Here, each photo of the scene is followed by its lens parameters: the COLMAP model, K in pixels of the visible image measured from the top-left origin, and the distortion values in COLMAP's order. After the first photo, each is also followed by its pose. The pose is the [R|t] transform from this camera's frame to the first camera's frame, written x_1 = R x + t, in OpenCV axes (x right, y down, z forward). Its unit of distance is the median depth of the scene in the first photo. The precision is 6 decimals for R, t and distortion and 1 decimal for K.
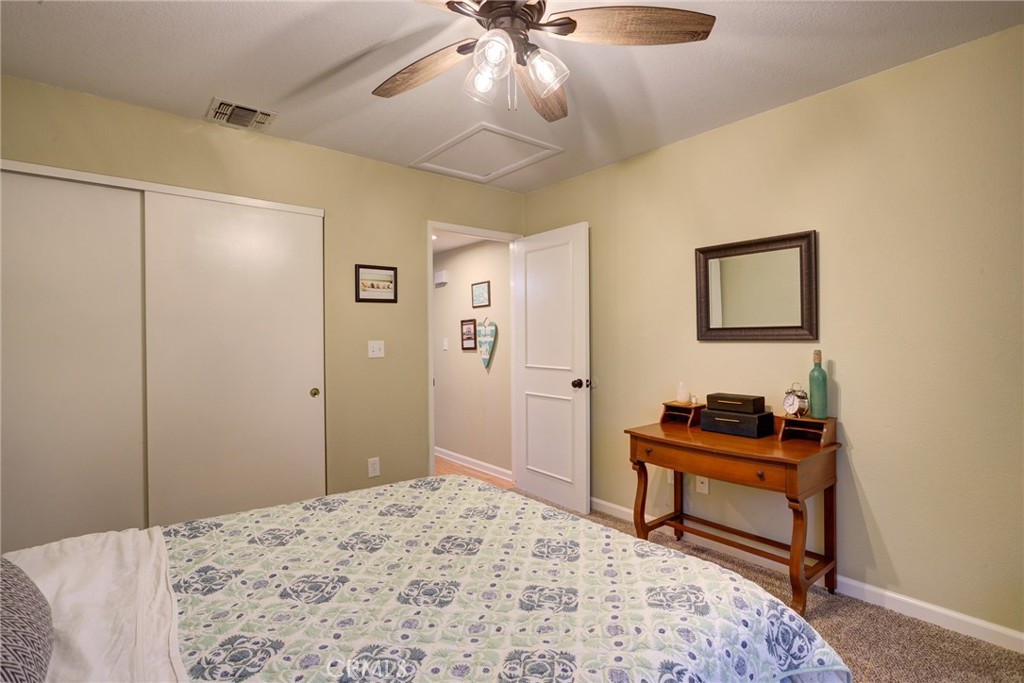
lens RADIAL K [[507.8, 0, 512.0], [0, 507.8, 341.5], [0, 0, 1]] dist [-0.004520, -0.000450]
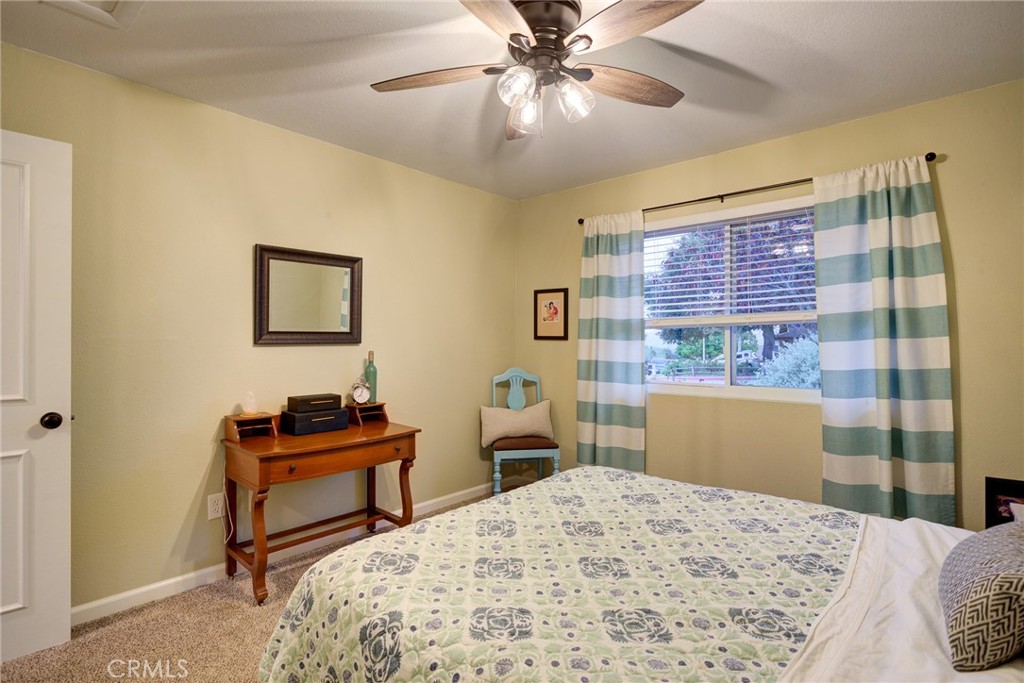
lens RADIAL K [[507.8, 0, 512.0], [0, 507.8, 341.5], [0, 0, 1]] dist [-0.004520, -0.000450]
pose [[-0.176084, -0.000080, 0.984375, -0.630064], [0.007680, 0.999969, 0.001455, -0.004986], [-0.984345, 0.007816, -0.176078, 0.721169]]
